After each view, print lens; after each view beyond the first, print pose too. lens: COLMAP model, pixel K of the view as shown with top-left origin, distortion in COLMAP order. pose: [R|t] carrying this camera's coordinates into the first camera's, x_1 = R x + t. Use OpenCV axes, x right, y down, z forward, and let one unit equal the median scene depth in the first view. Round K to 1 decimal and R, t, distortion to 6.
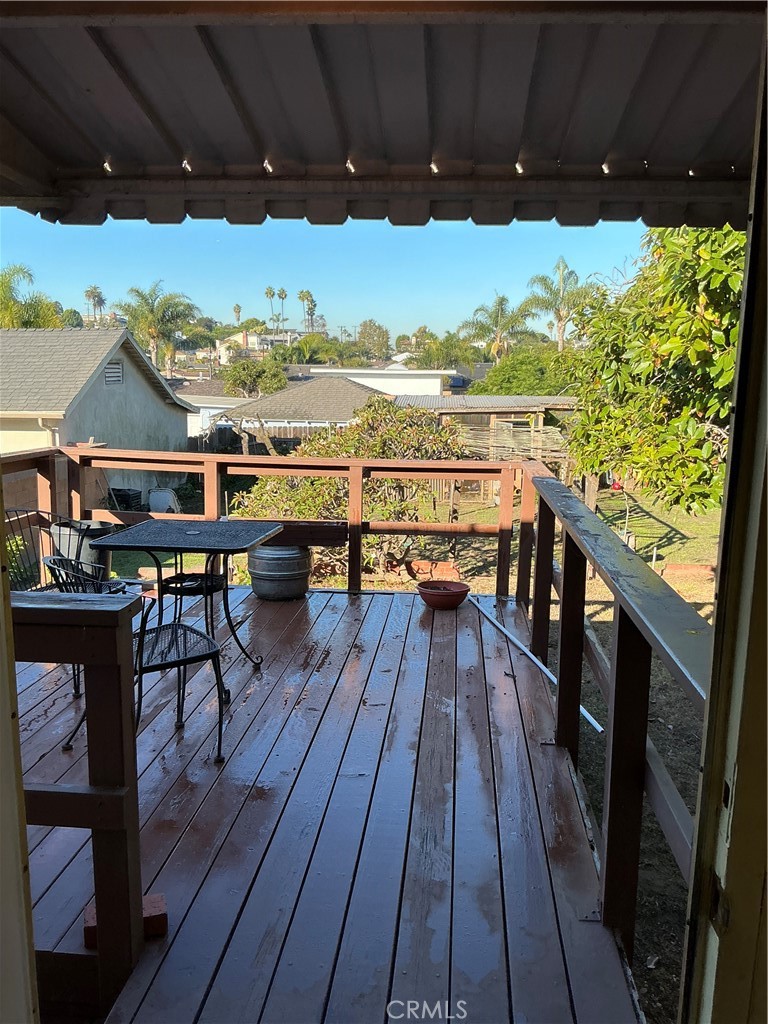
lens RADIAL K [[822.4, 0, 380.1], [0, 822.4, 498.9], [0, 0, 1]] dist [0.131201, -0.240099]
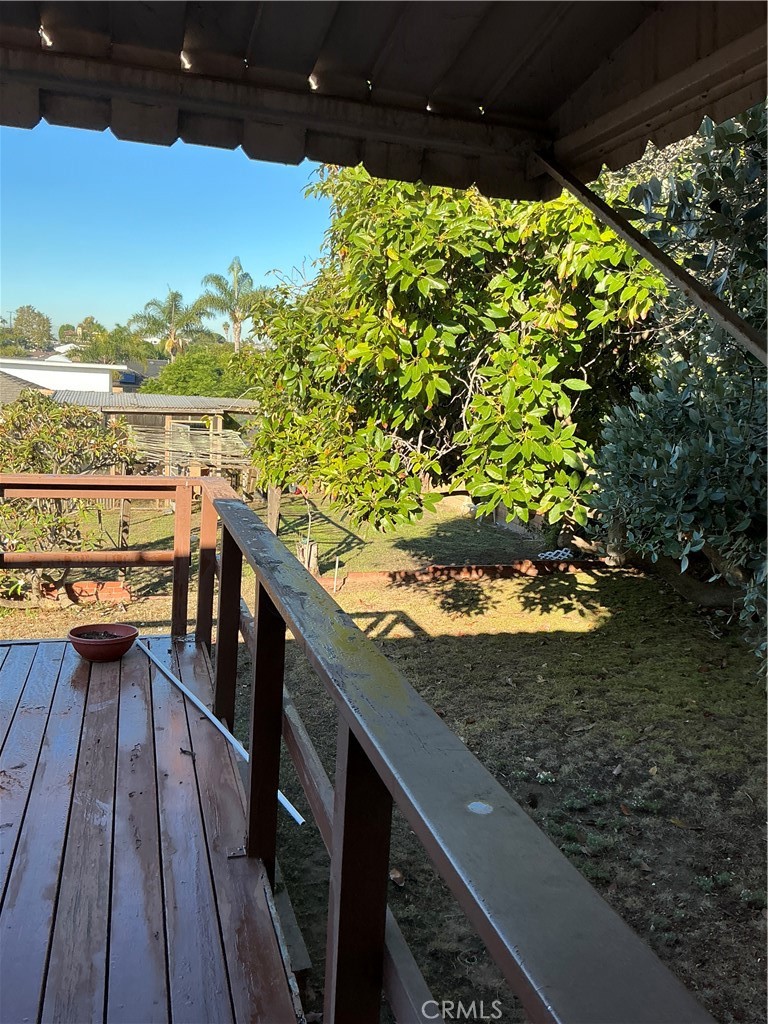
lens RADIAL K [[822.4, 0, 380.1], [0, 822.4, 498.9], [0, 0, 1]] dist [0.131201, -0.240099]
pose [[0.927342, -0.014192, 0.373945, 0.021243], [0.014439, 0.999893, 0.002143, -0.018980], [-0.373936, 0.003412, 0.927448, 0.123887]]
